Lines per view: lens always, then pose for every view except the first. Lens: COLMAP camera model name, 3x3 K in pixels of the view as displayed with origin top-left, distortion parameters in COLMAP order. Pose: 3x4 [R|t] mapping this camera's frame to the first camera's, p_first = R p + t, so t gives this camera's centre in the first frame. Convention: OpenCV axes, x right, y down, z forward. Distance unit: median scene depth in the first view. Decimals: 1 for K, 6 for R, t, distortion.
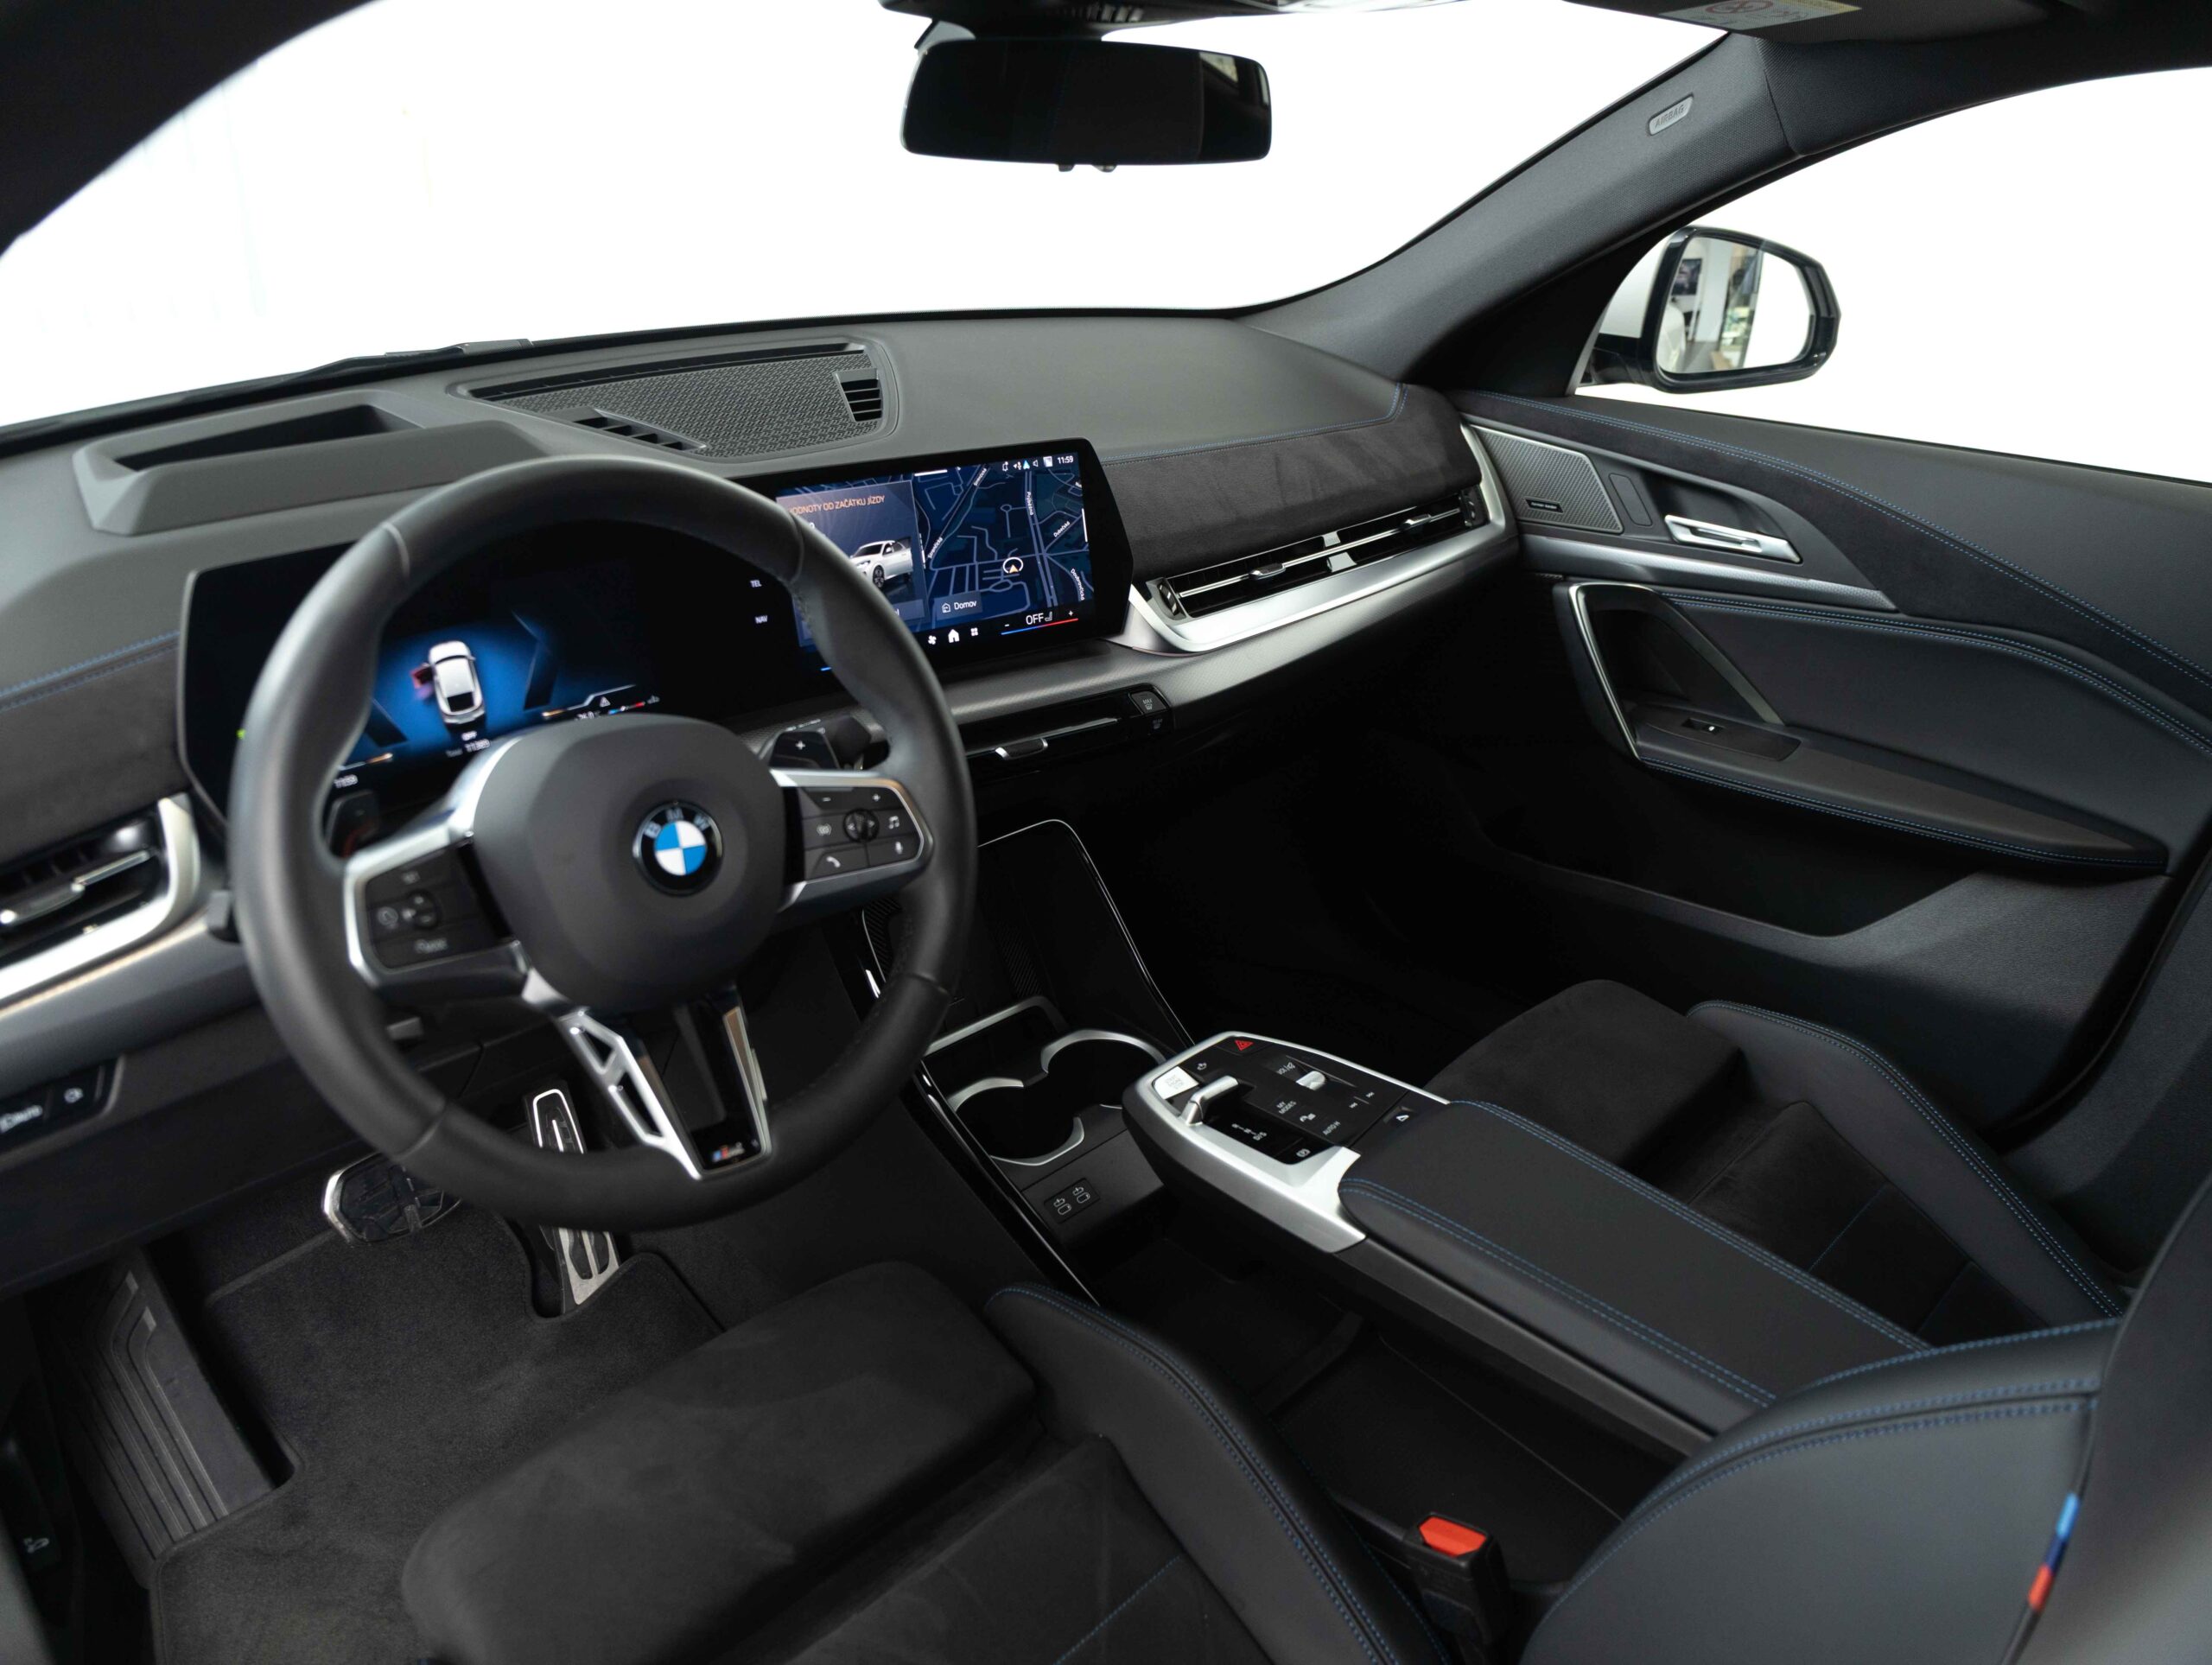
lens RADIAL K [[1521.7, 0, 1106.0], [0, 1521.7, 832.5], [0, 0, 1]] dist [-0.001014, 0.001017]
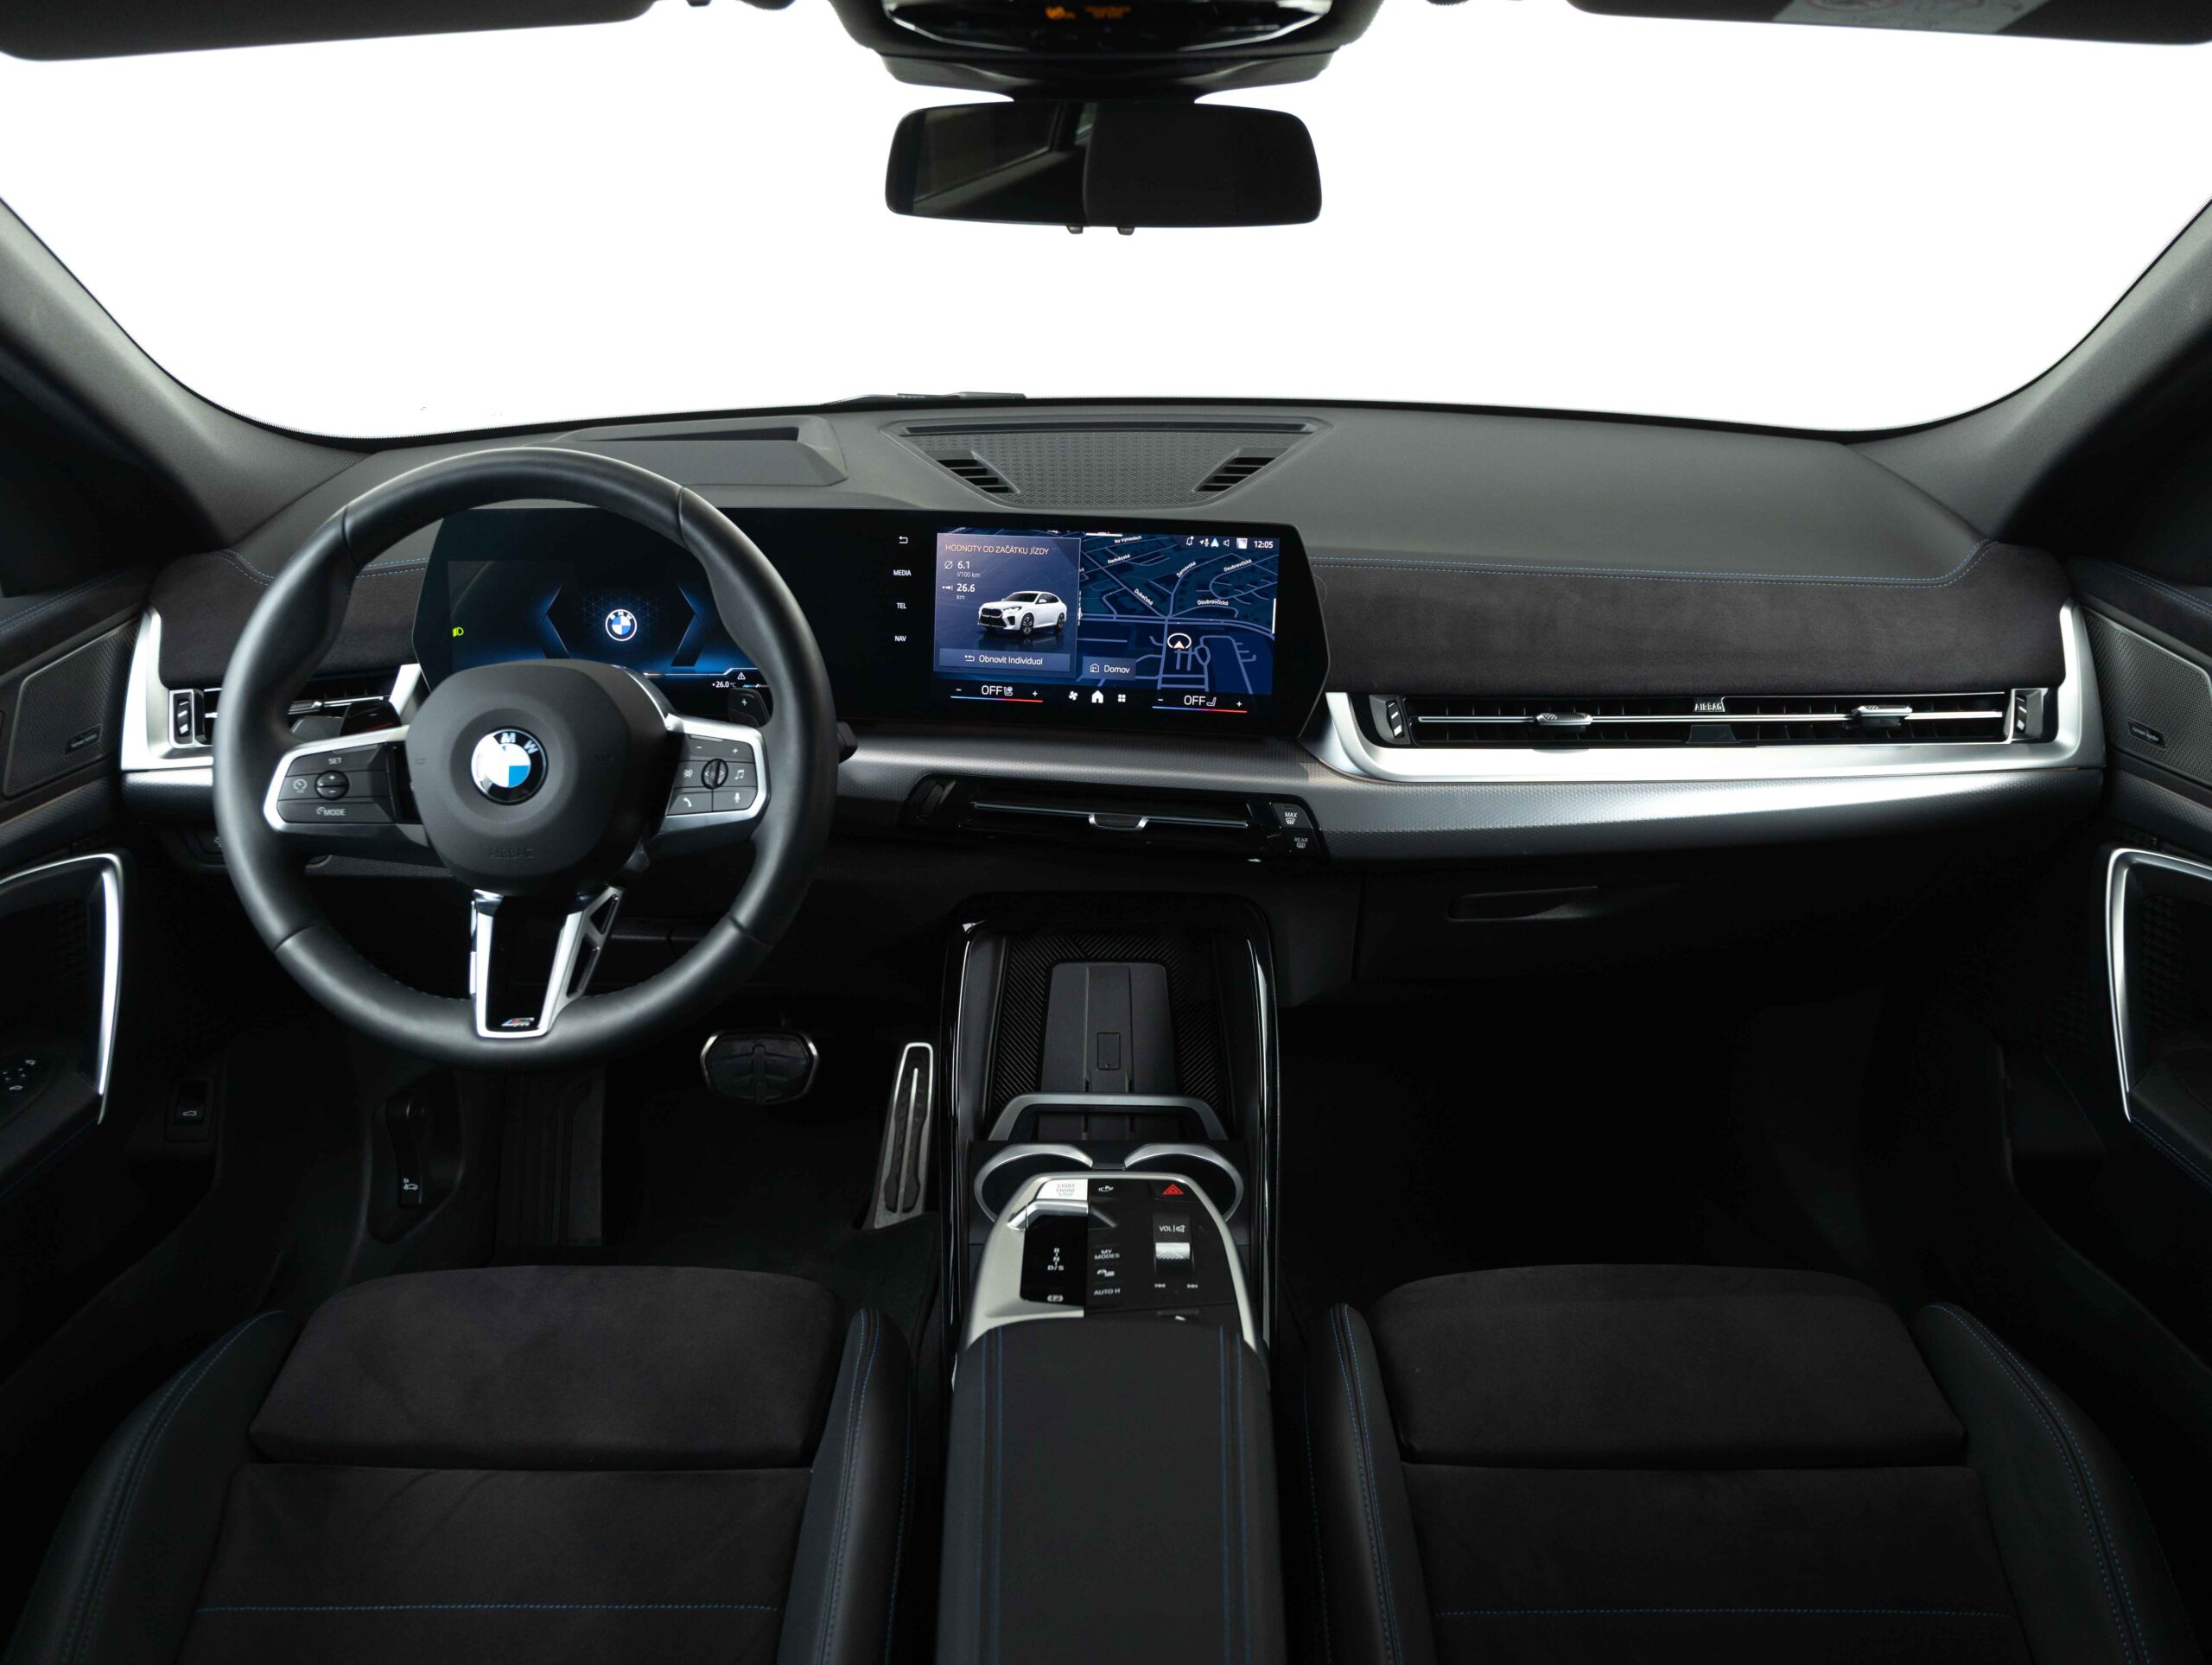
lens RADIAL K [[1559.2, 0, 1105.5], [0, 1559.2, 875.6], [0, 0, 1]] dist [-0.001561, -0.001299]
pose [[0.718429, 0.260385, -0.645026, 0.598956], [-0.293005, 0.954296, 0.058883, -0.078856], [0.630878, 0.146692, 0.761889, 0.236027]]
